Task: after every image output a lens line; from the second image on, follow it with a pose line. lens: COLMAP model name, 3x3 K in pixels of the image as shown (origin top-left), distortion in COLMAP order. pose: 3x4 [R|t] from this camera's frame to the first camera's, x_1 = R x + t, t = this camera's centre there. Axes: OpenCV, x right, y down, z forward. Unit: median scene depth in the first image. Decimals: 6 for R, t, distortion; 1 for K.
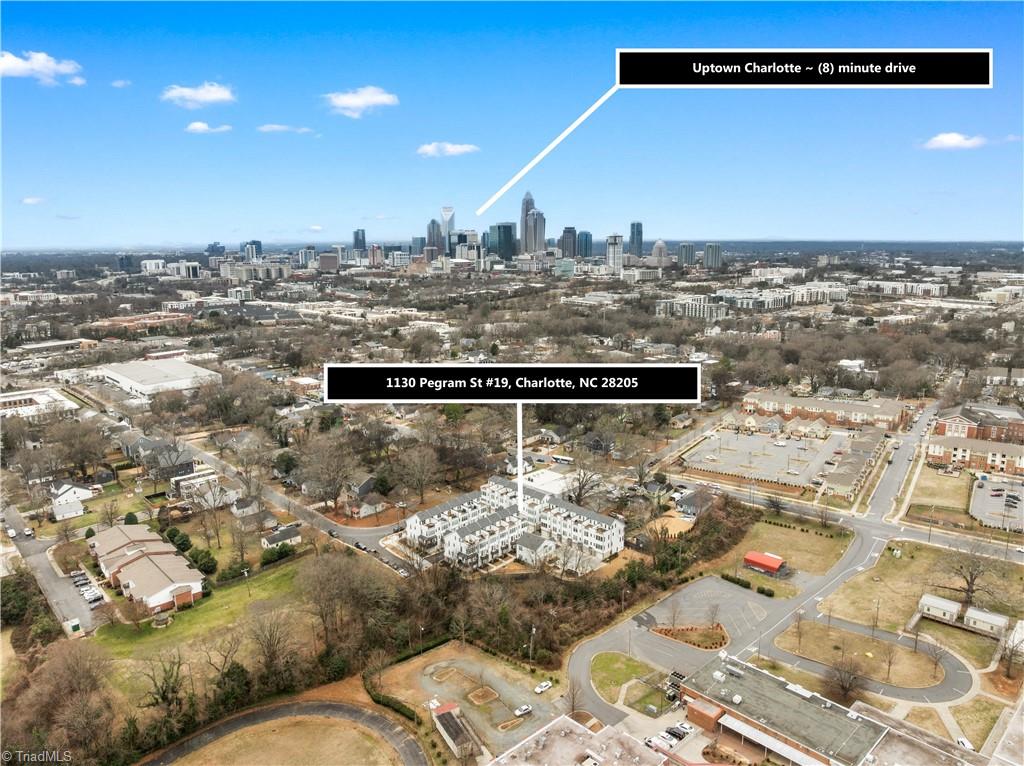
lens RADIAL K [[721.6, 0, 512.0], [0, 721.6, 383.0], [0, 0, 1]] dist [-0.045722, 0.000056]
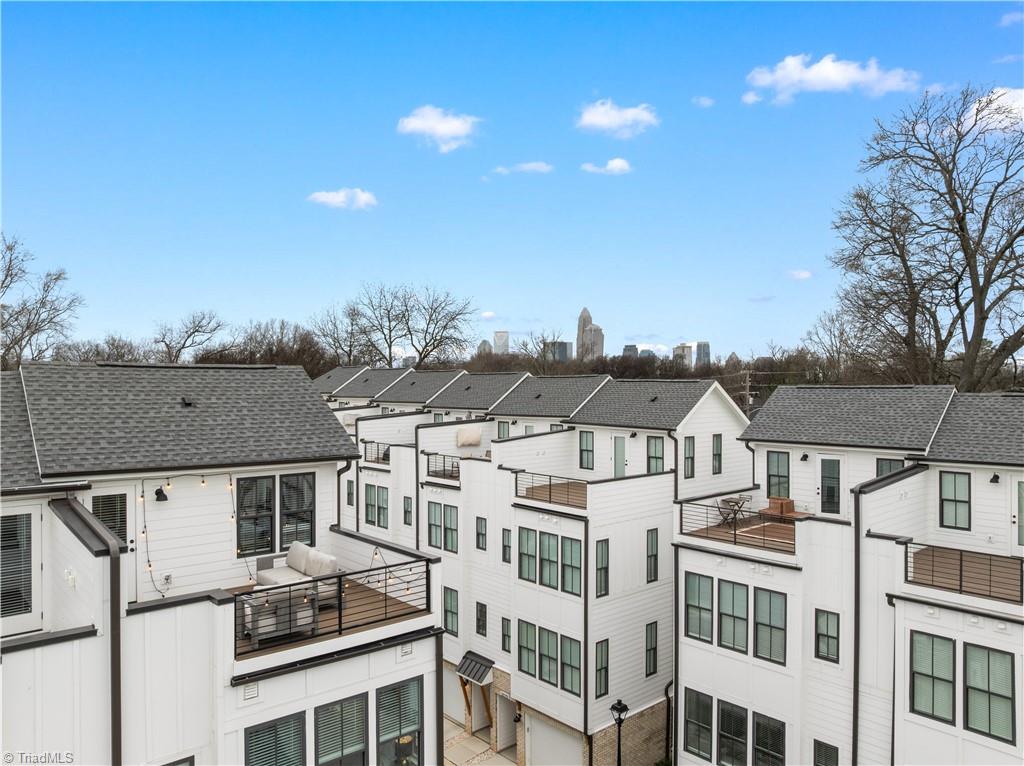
lens RADIAL K [[721.6, 0, 512.0], [0, 721.6, 383.0], [0, 0, 1]] dist [-0.045722, 0.000056]
pose [[0.996851, 0.002963, -0.079246, 0.028477], [-0.019049, 0.978990, -0.203015, 0.177615], [0.076980, 0.203886, 0.975964, 0.921077]]
